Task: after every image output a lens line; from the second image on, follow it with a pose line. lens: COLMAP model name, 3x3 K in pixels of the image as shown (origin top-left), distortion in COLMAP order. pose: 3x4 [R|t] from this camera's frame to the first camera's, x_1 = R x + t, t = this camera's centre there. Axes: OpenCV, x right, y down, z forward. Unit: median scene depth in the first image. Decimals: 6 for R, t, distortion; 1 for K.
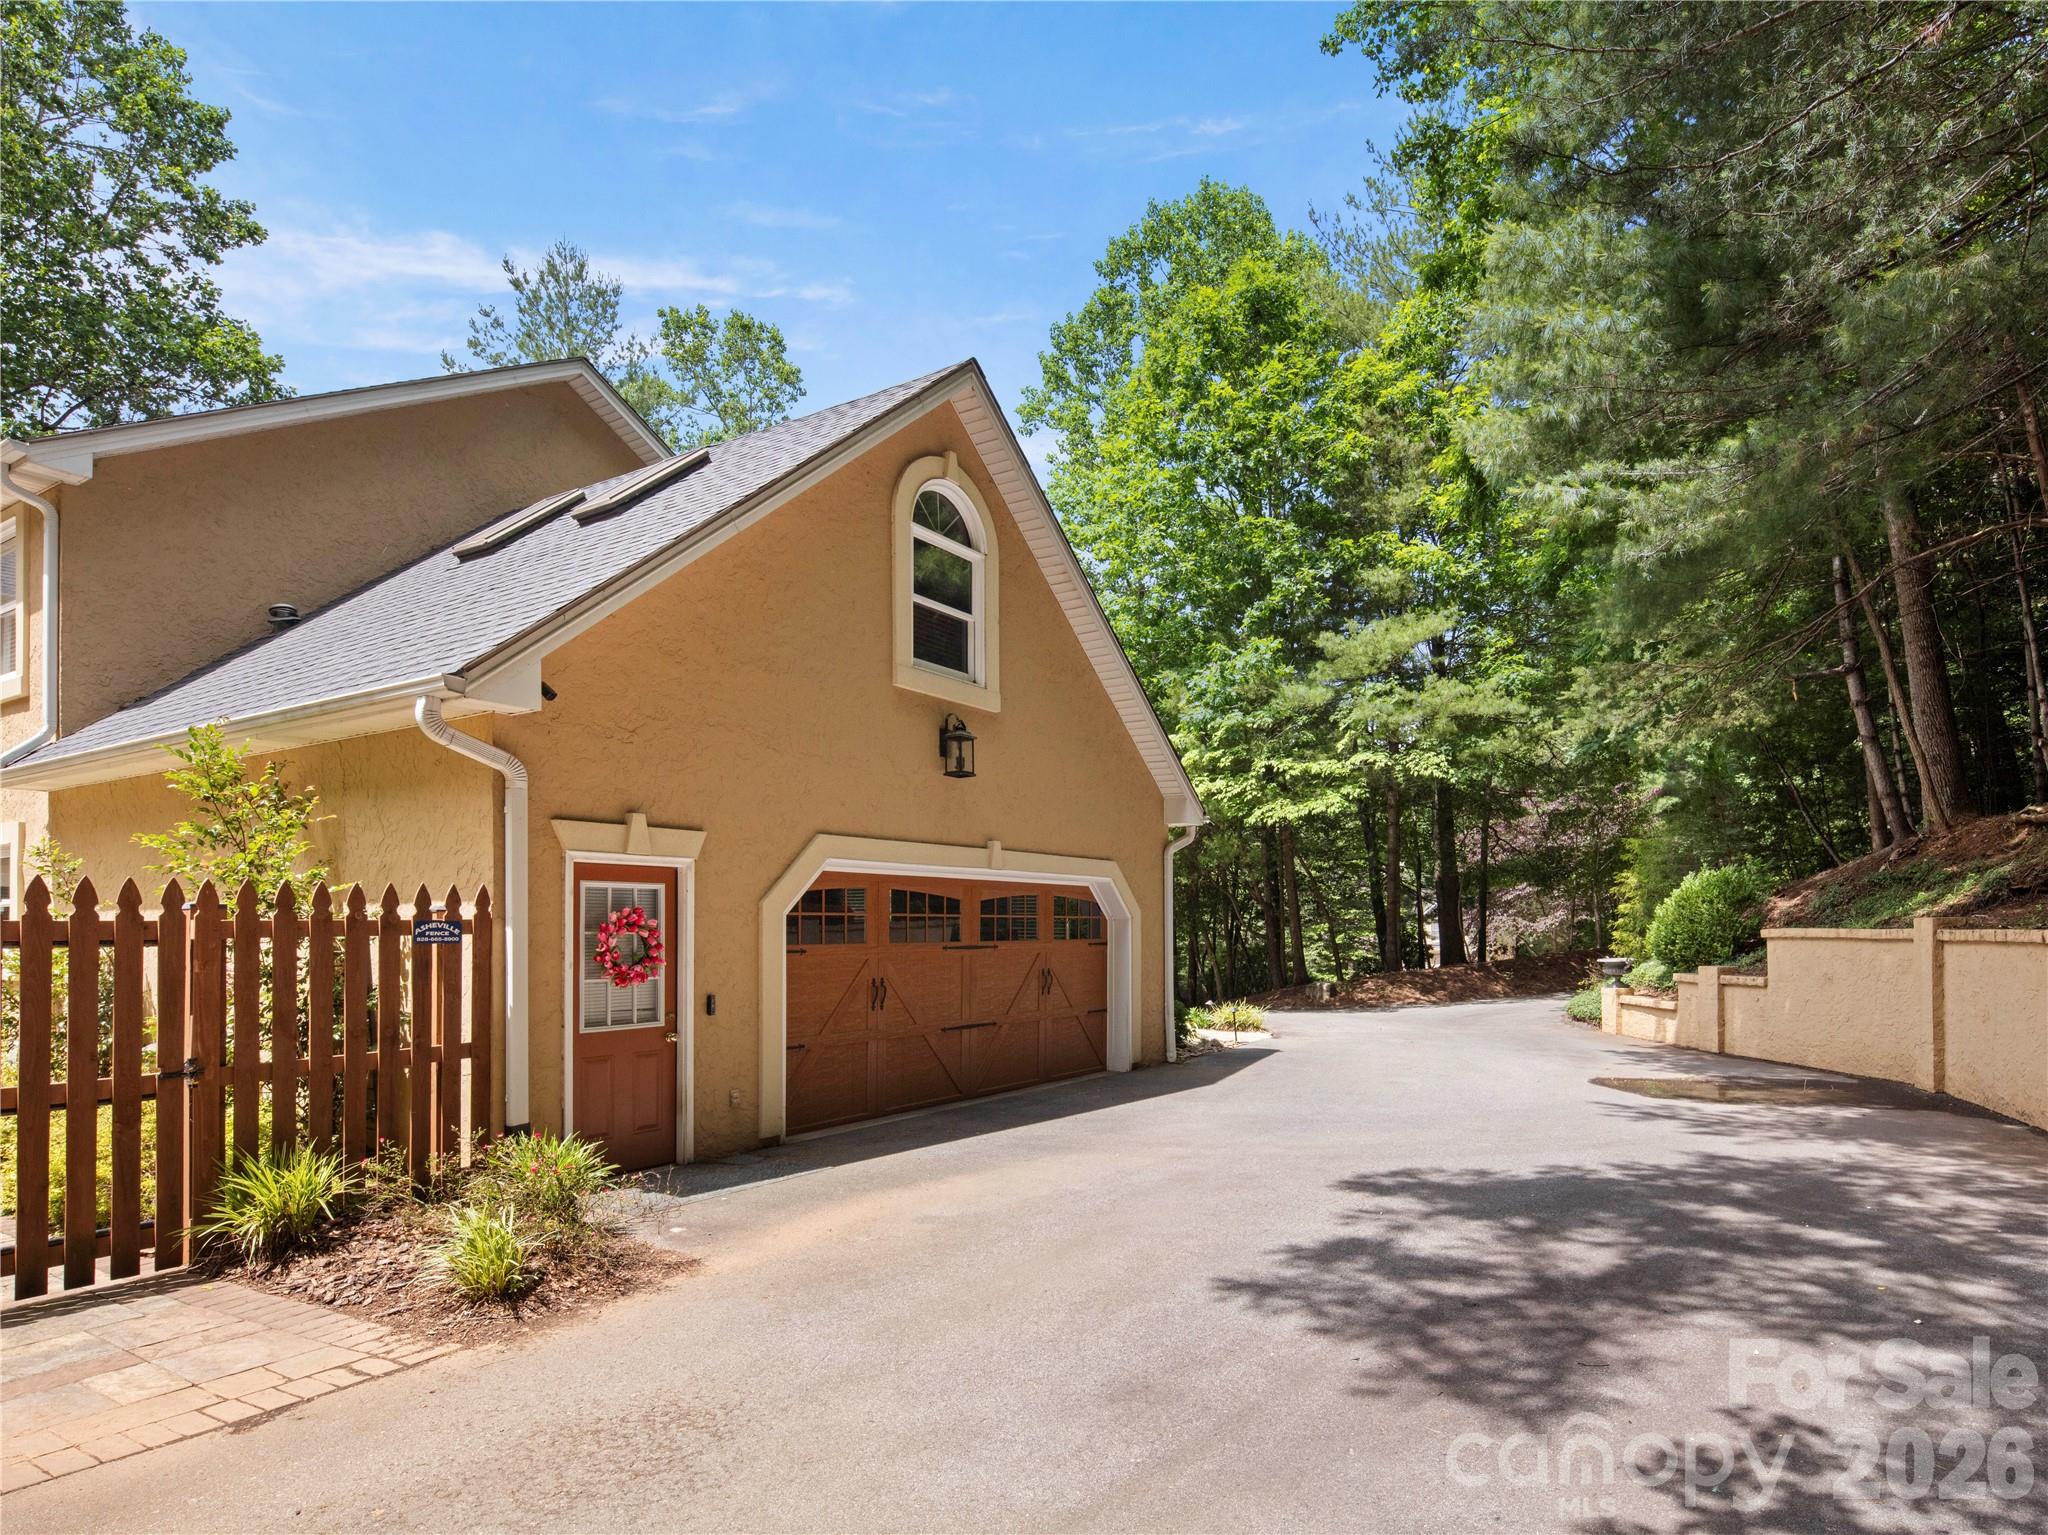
lens RADIAL K [[1132.8, 0, 1036.3], [0, 1132.8, 762.0], [0, 0, 1]] dist [-0.002402, -0.000538]
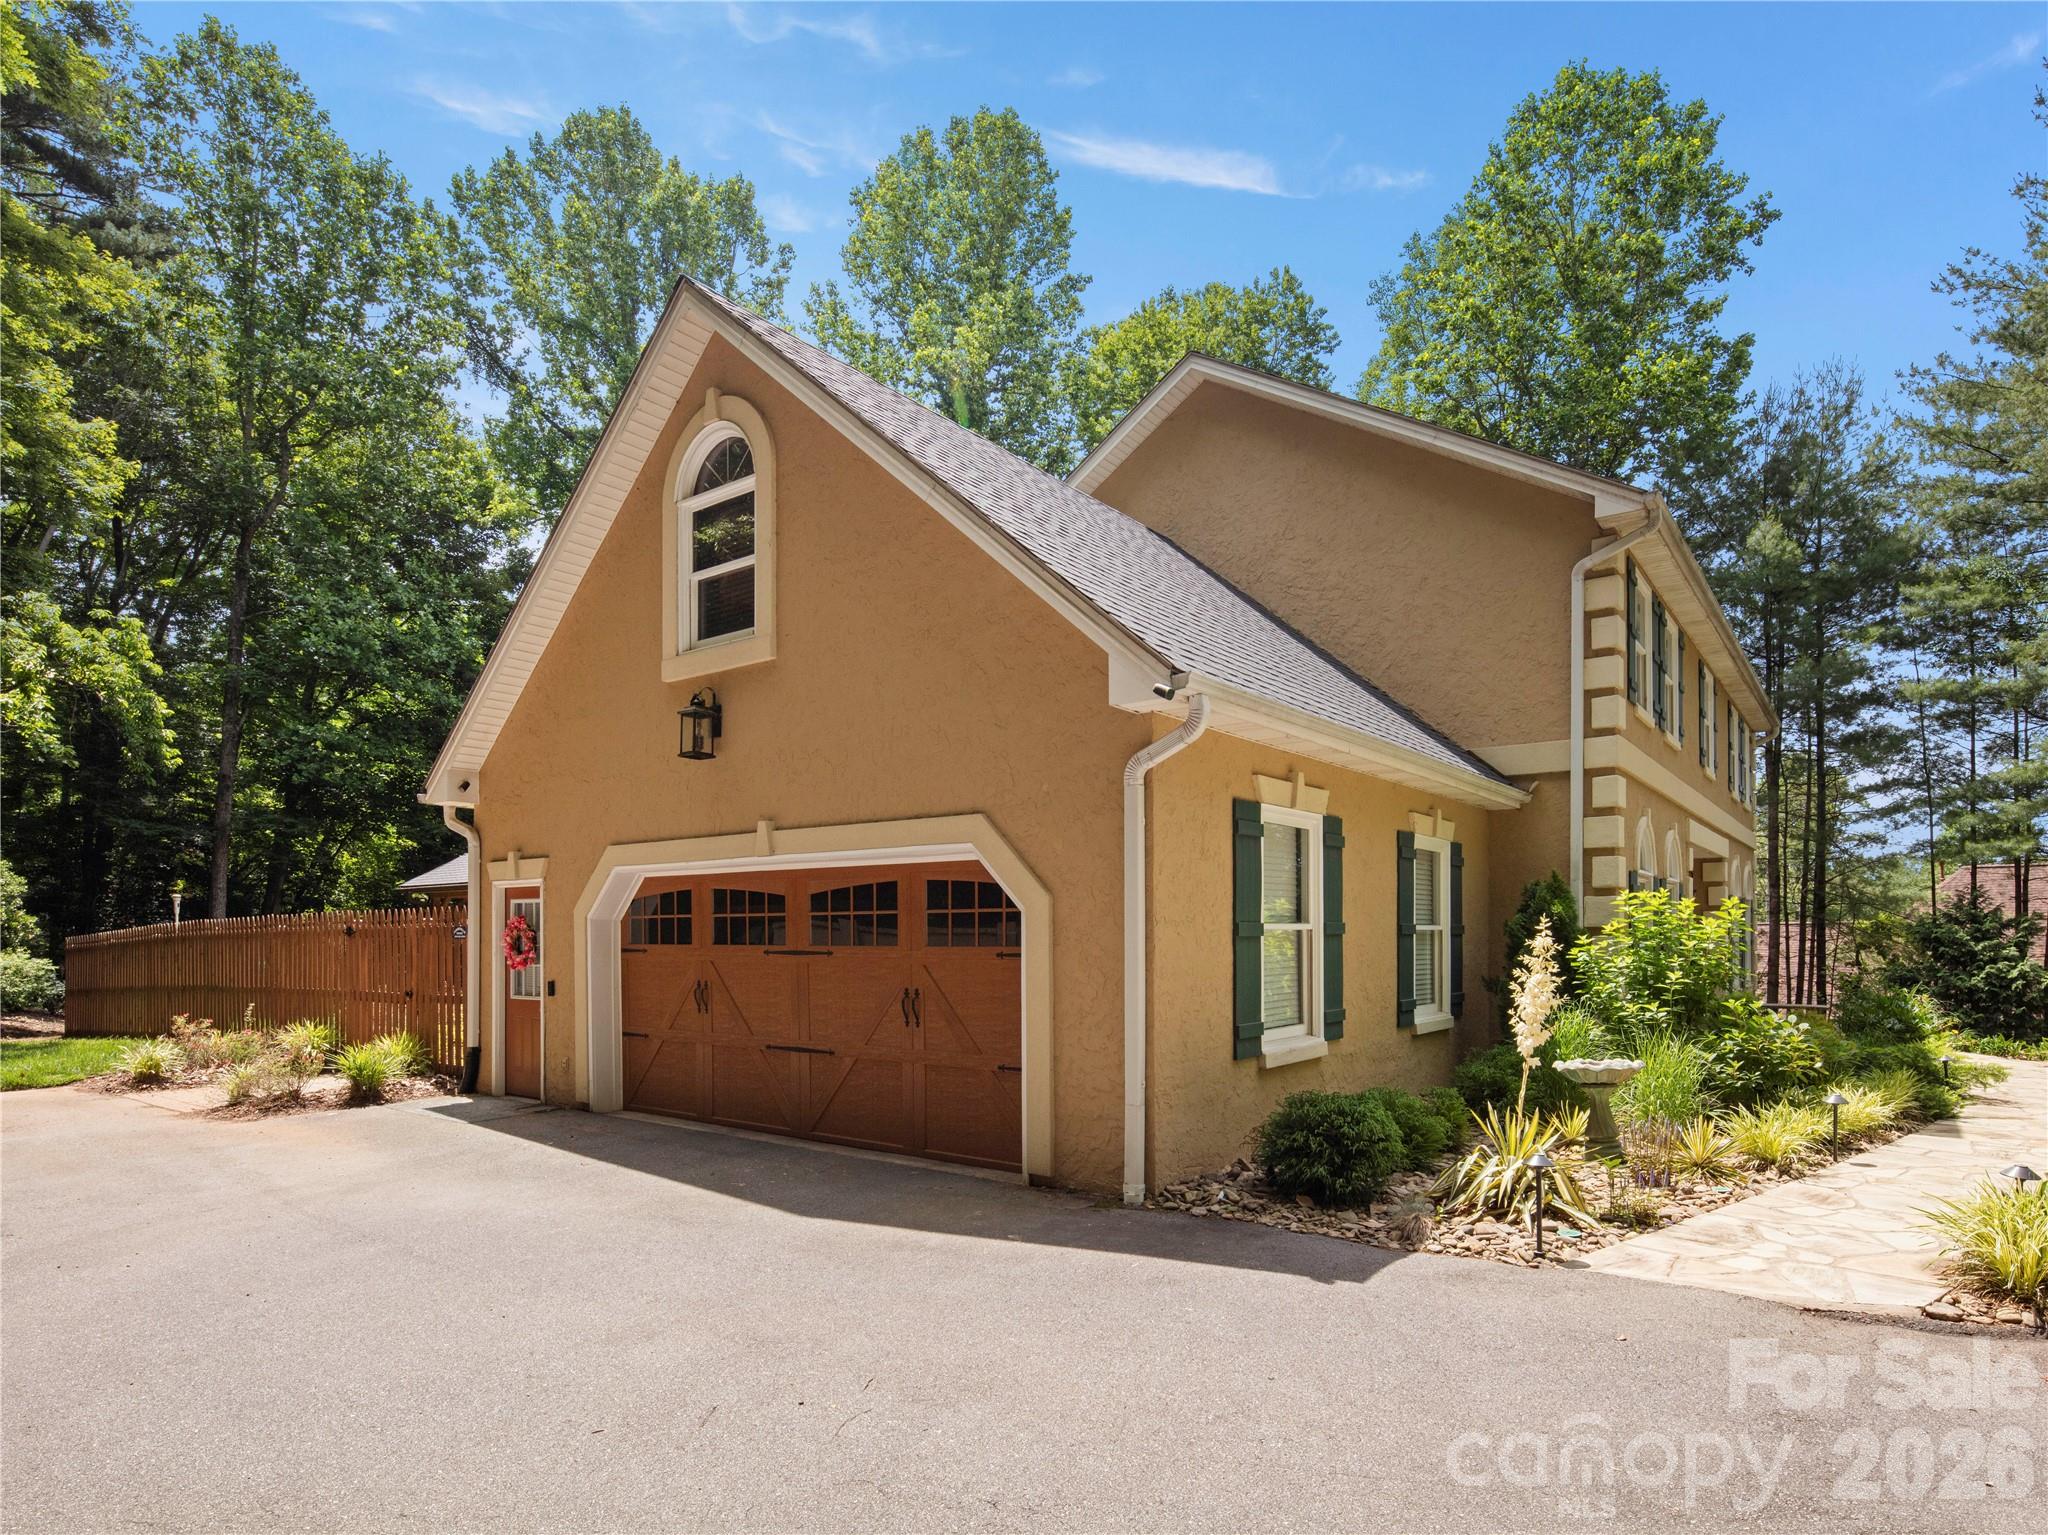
lens RADIAL K [[1142.0, 0, 1024.7], [0, 1142.0, 821.7], [0, 0, 1]] dist [0.000182, -0.000101]
pose [[-0.033813, -0.097180, -0.994692, 0.781999], [0.146478, 0.984032, -0.101118, 0.183552], [0.988636, -0.149120, -0.019039, 1.228721]]
